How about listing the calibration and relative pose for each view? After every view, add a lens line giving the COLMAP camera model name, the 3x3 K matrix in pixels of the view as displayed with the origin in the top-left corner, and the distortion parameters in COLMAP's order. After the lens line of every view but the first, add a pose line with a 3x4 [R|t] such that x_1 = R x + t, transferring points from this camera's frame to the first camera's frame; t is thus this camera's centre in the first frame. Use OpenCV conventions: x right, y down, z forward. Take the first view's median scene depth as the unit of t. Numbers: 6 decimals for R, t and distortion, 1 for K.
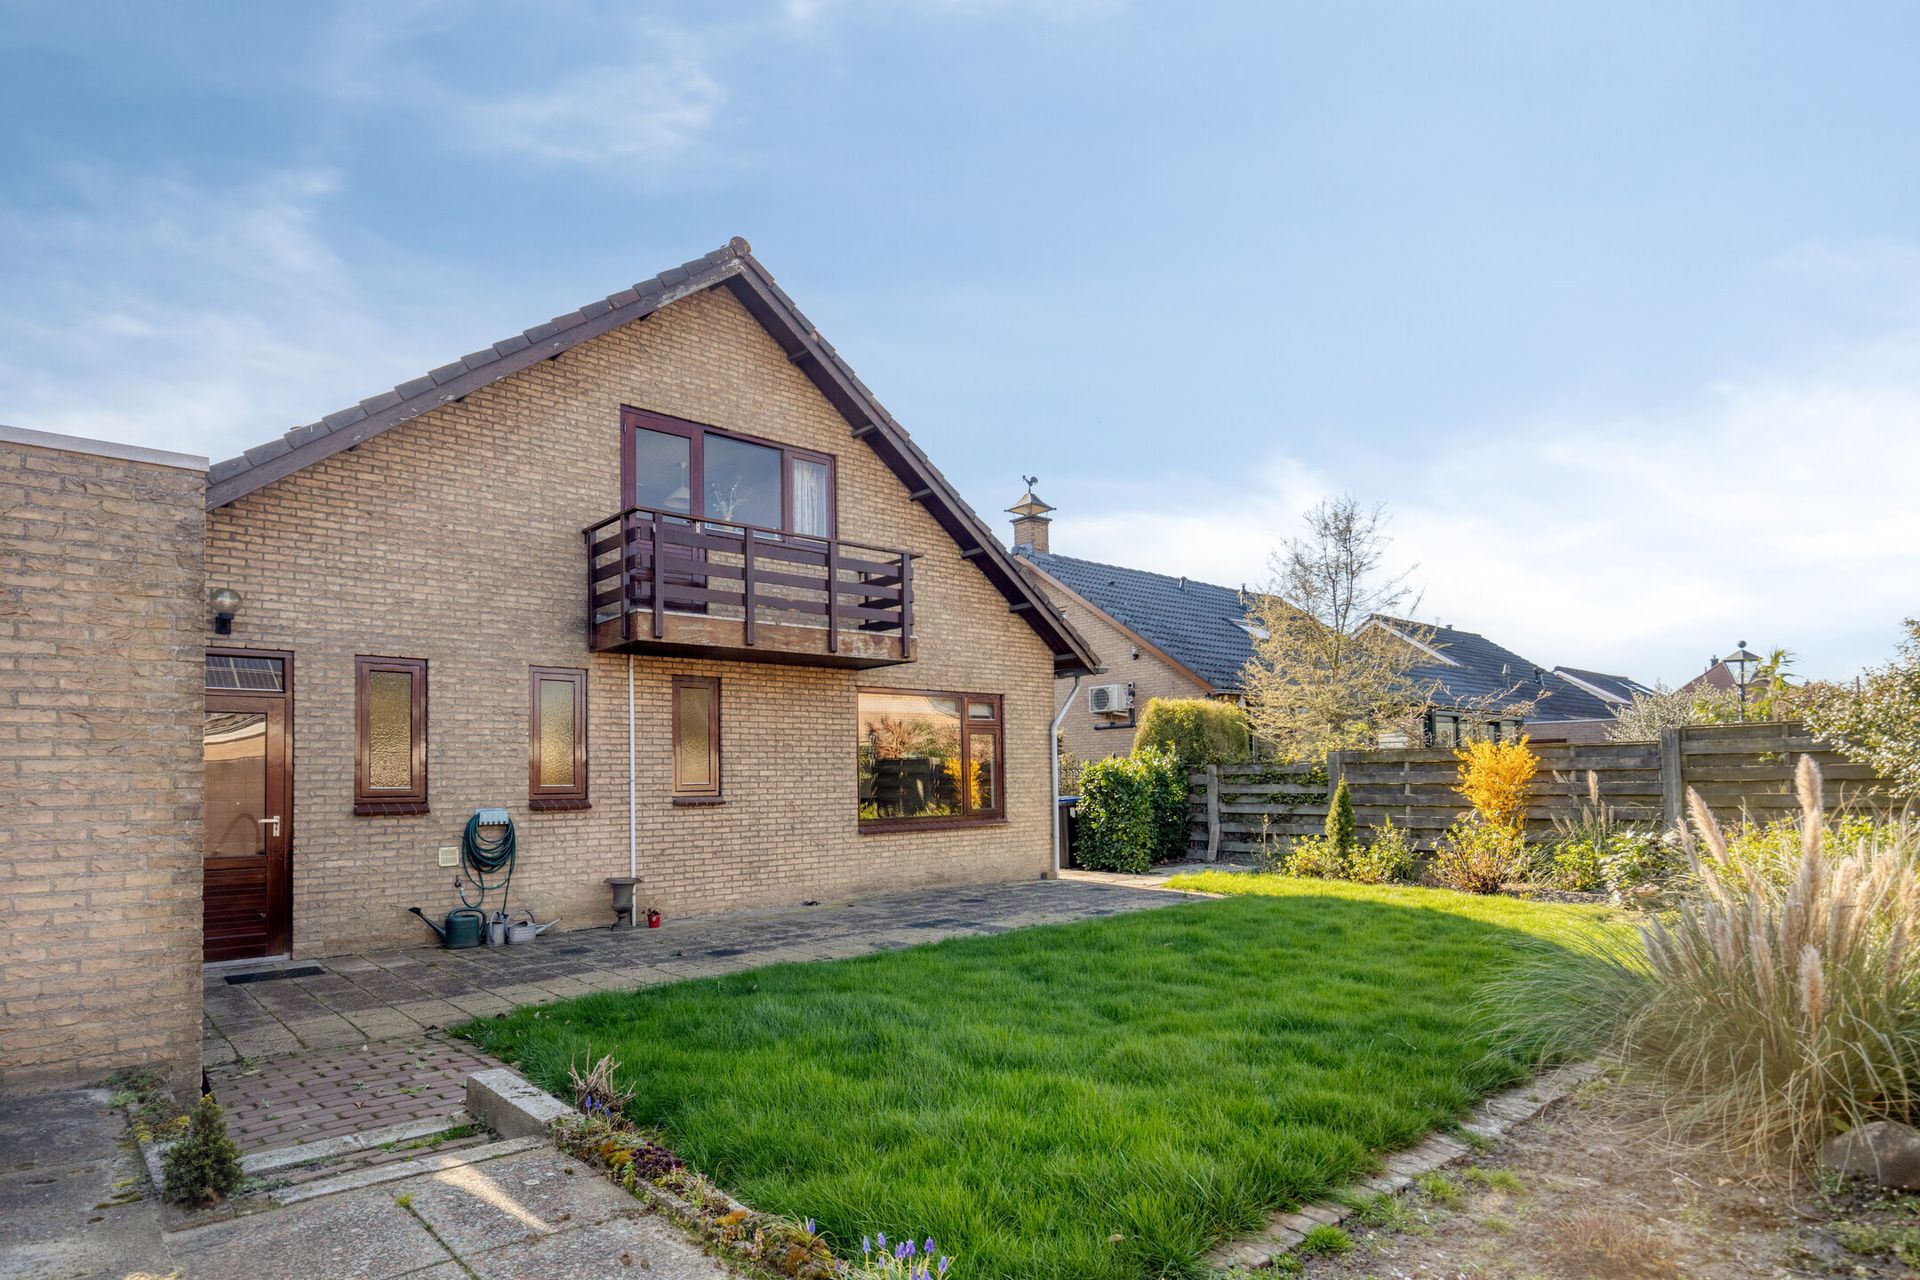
lens RADIAL K [[1352.5, 0, 962.0], [0, 1352.5, 643.1], [0, 0, 1]] dist [0.000198, -0.002864]
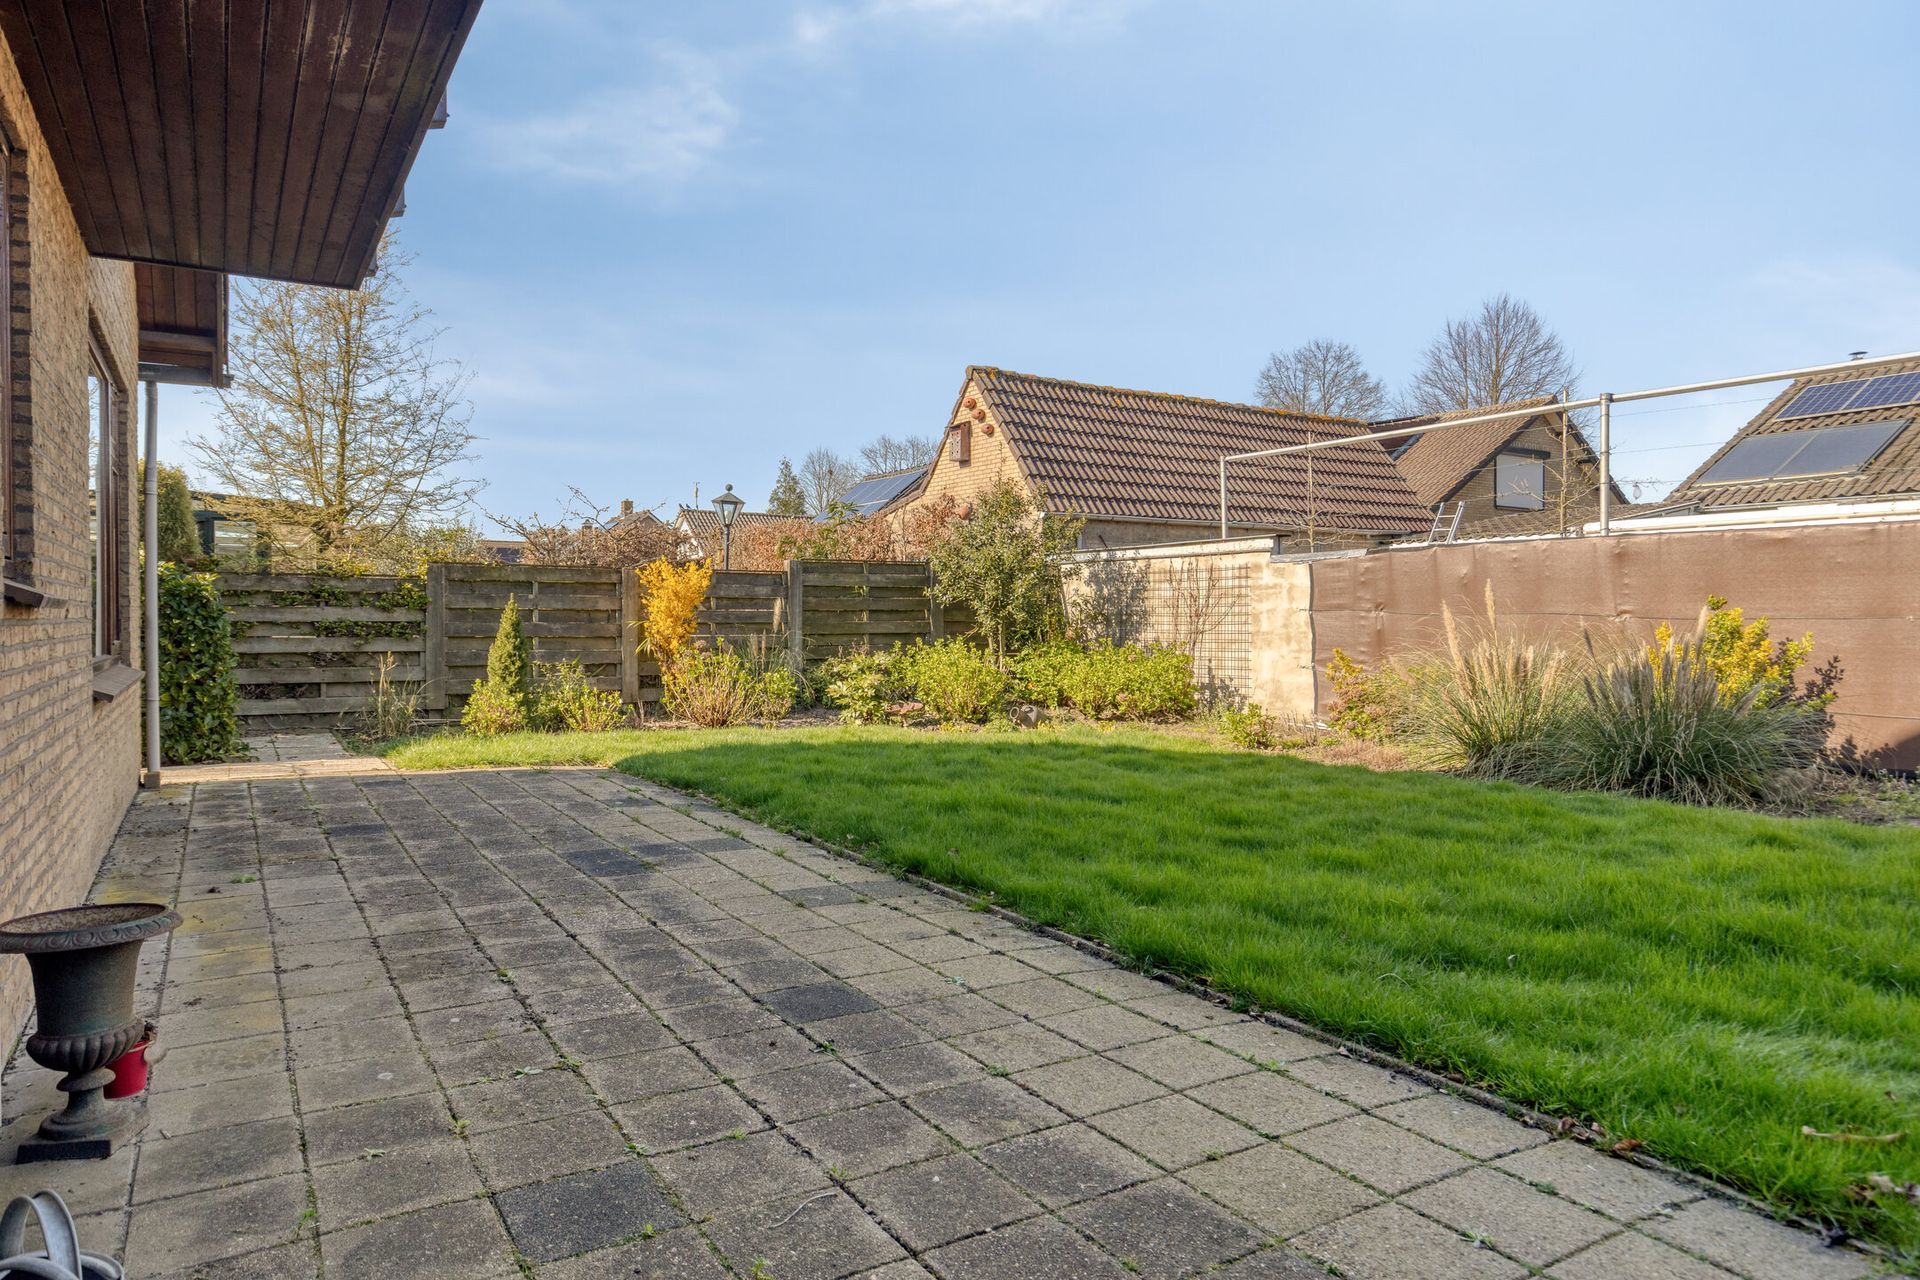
lens RADIAL K [[1217.4, 0, 961.7], [0, 1217.4, 638.9], [0, 0, 1]] dist [0.004418, -0.001415]
pose [[0.026736, 0.003408, 0.999637, -0.359005], [-0.092392, 0.995722, -0.000924, 0.094284], [-0.995364, -0.092334, 0.026937, 0.696054]]
